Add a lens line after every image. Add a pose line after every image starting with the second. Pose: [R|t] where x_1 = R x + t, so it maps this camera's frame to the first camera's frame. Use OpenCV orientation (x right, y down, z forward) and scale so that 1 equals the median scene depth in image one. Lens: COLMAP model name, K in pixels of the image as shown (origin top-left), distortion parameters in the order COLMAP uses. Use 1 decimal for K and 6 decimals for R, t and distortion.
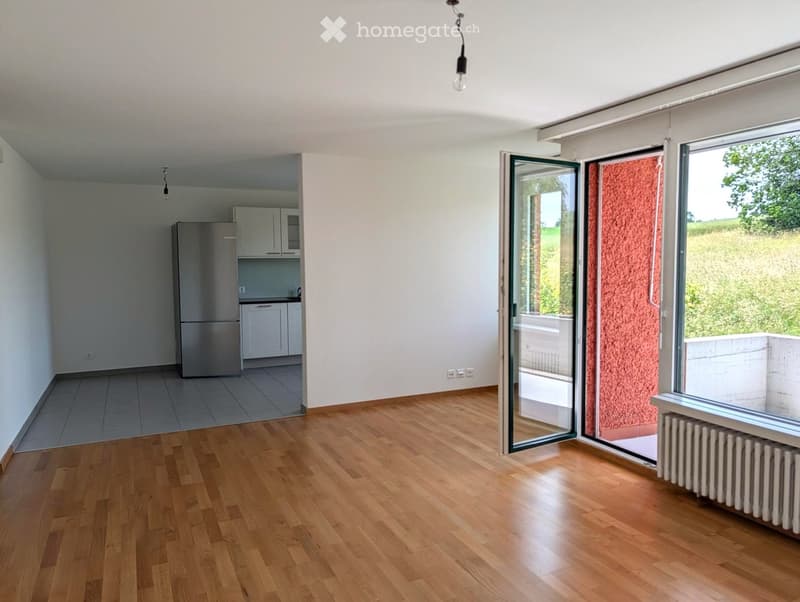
lens RADIAL K [[584.4, 0, 400.7], [0, 584.4, 302.4], [0, 0, 1]] dist [0.029494, -0.016125]
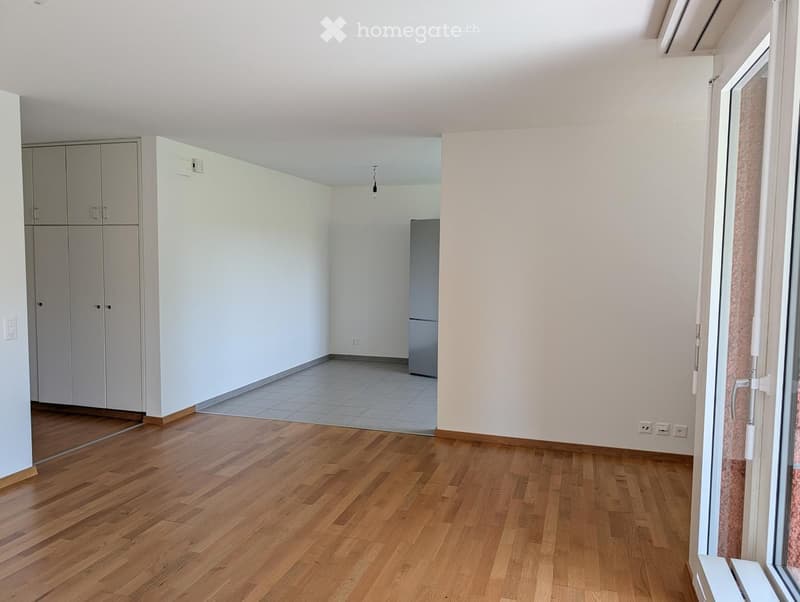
lens RADIAL K [[584.4, 0, 391.6], [0, 584.4, 297.2], [0, 0, 1]] dist [0.029494, -0.016125]
pose [[0.728977, 0.064056, -0.681534, 0.455069], [-0.068120, 0.997458, 0.020887, -0.034147], [0.681140, 0.031200, 0.731488, 0.386111]]
